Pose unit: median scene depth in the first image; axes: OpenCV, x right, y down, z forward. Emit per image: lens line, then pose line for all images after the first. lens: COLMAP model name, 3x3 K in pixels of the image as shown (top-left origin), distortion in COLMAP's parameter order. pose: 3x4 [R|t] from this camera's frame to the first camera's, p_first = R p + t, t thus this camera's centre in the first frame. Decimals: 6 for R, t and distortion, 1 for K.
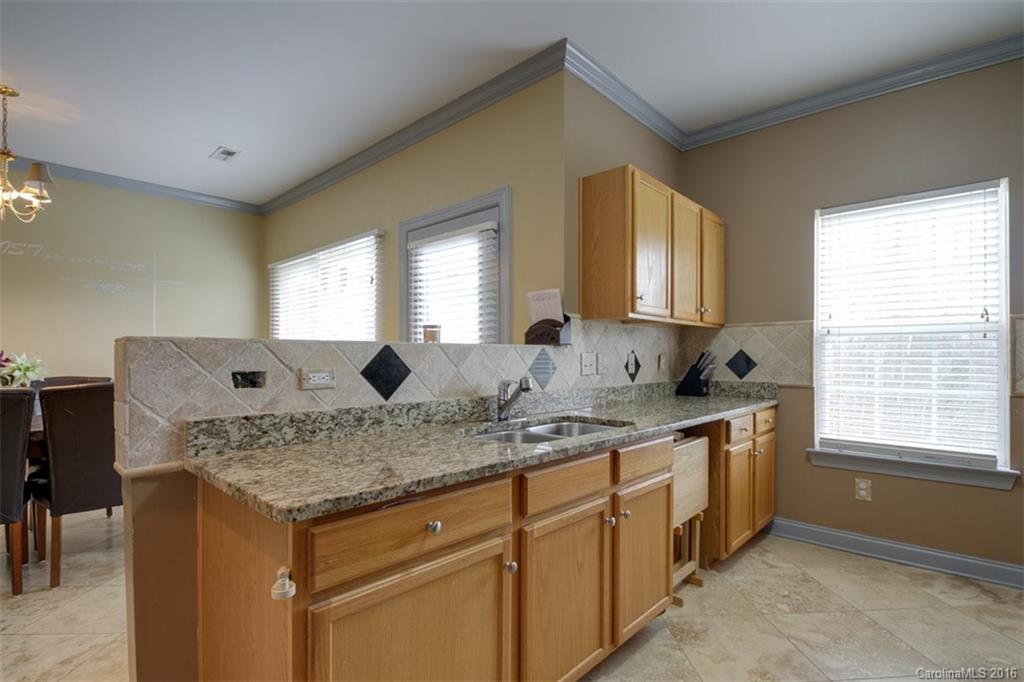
lens RADIAL K [[481.7, 0, 517.7], [0, 481.7, 352.2], [0, 0, 1]] dist [0.012737, -0.000299]
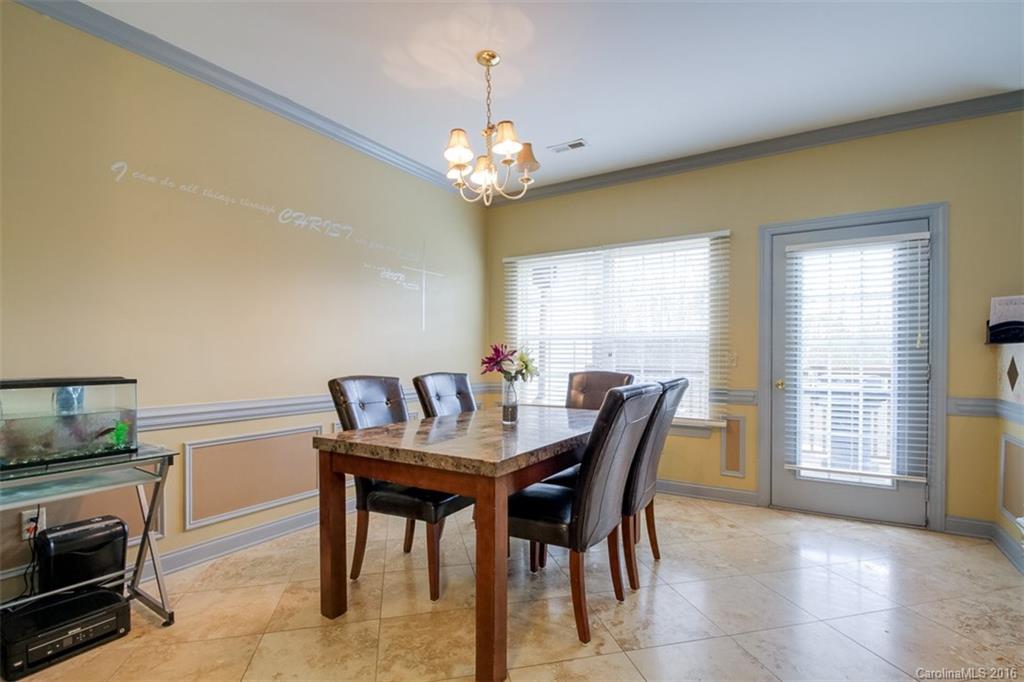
lens RADIAL K [[481.7, 0, 517.7], [0, 481.7, 352.2], [0, 0, 1]] dist [0.012737, -0.000299]
pose [[0.981914, 0.005350, 0.189251, -1.145807], [-0.006788, 0.999953, 0.006948, 0.002329], [-0.189205, -0.008107, 0.981904, 0.081478]]
